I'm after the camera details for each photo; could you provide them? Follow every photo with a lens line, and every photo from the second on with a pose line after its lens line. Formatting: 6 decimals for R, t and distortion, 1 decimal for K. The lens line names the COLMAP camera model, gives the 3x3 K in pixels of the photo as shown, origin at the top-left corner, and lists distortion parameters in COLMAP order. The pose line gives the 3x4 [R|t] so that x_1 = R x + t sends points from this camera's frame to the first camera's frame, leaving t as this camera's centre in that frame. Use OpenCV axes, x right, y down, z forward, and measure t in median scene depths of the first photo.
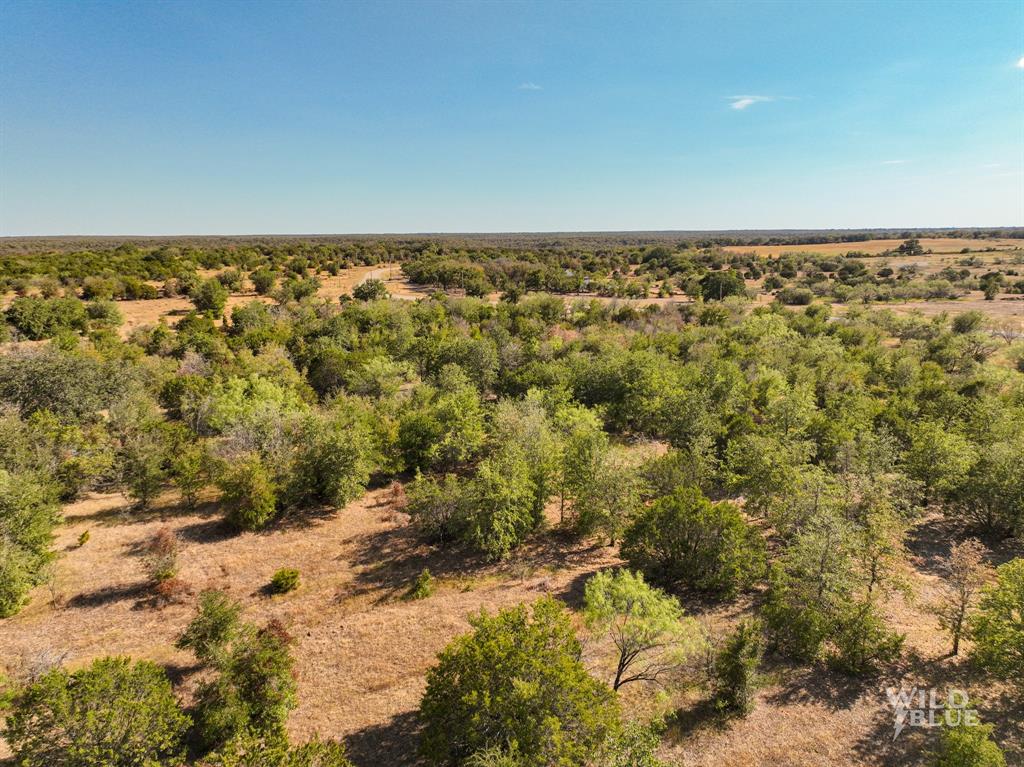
lens RADIAL K [[714.6, 0, 515.8], [0, 714.6, 382.1], [0, 0, 1]] dist [0.005320, 0.004690]
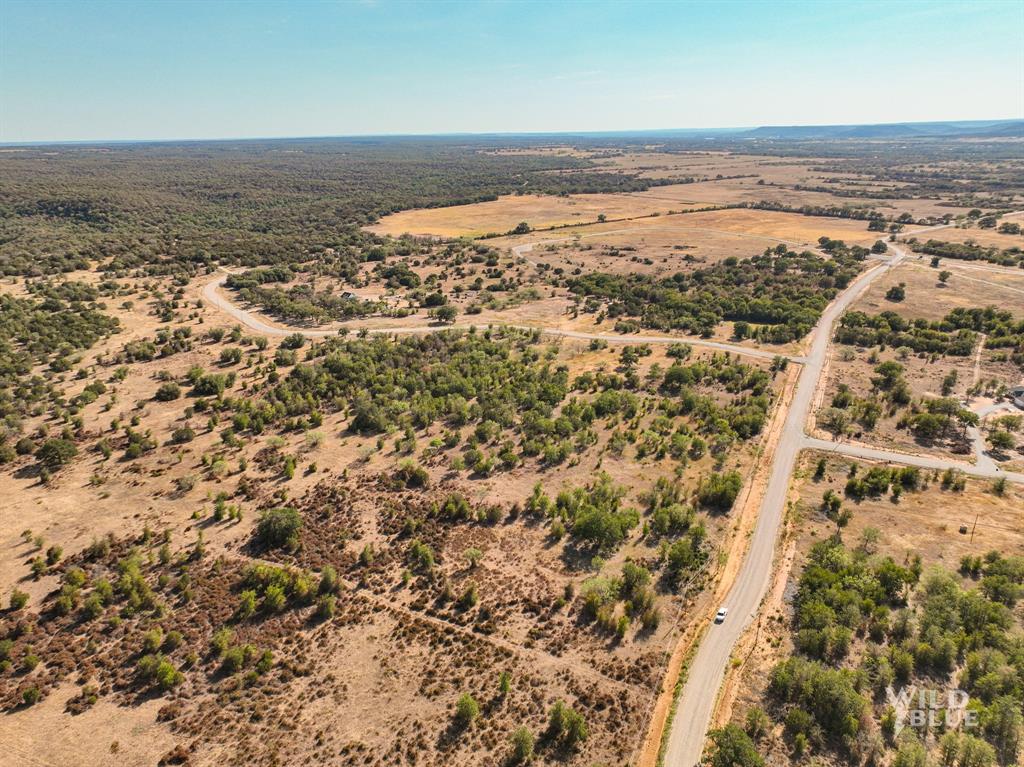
lens RADIAL K [[714.6, 0, 518.2], [0, 714.6, 382.7], [0, 0, 1]] dist [0.005320, 0.004690]
pose [[0.885509, -0.148520, 0.440246, -1.711633], [0.090642, 0.984549, 0.149826, -0.761504], [-0.455696, -0.092767, 0.885288, -3.575486]]
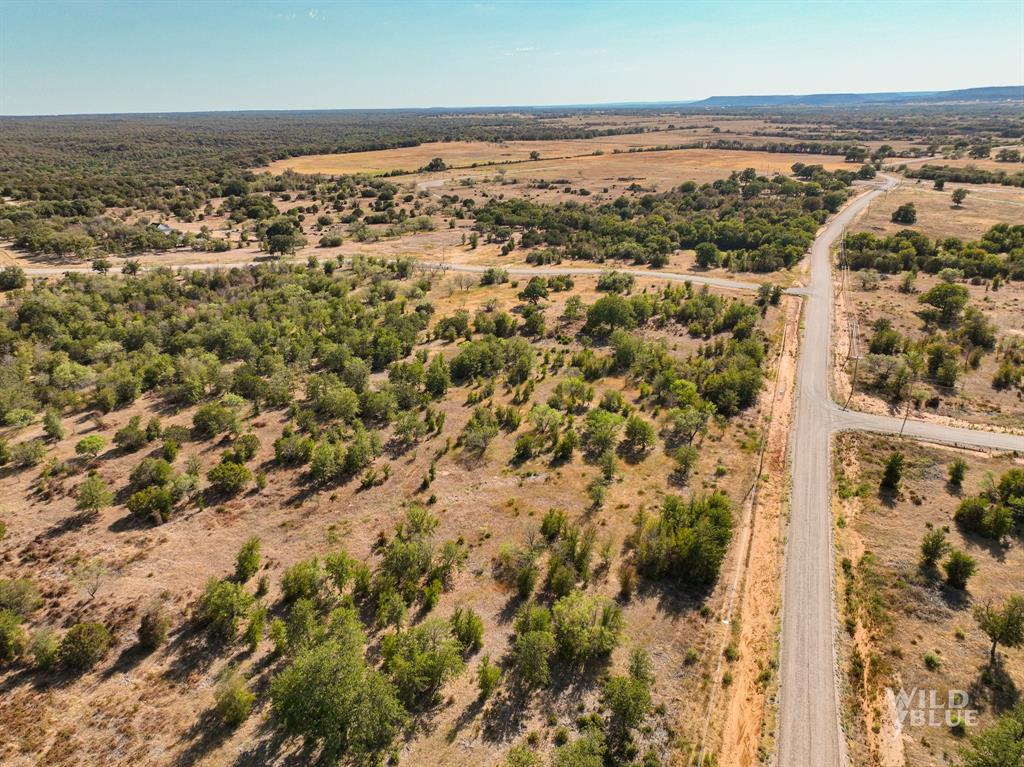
lens RADIAL K [[714.6, 0, 511.4], [0, 714.6, 387.3], [0, 0, 1]] dist [0.005320, 0.004690]
pose [[0.858322, -0.188986, 0.477041, -0.241978], [0.108473, 0.975520, 0.191294, -0.231844], [-0.501515, -0.112446, 0.857810, -1.929836]]
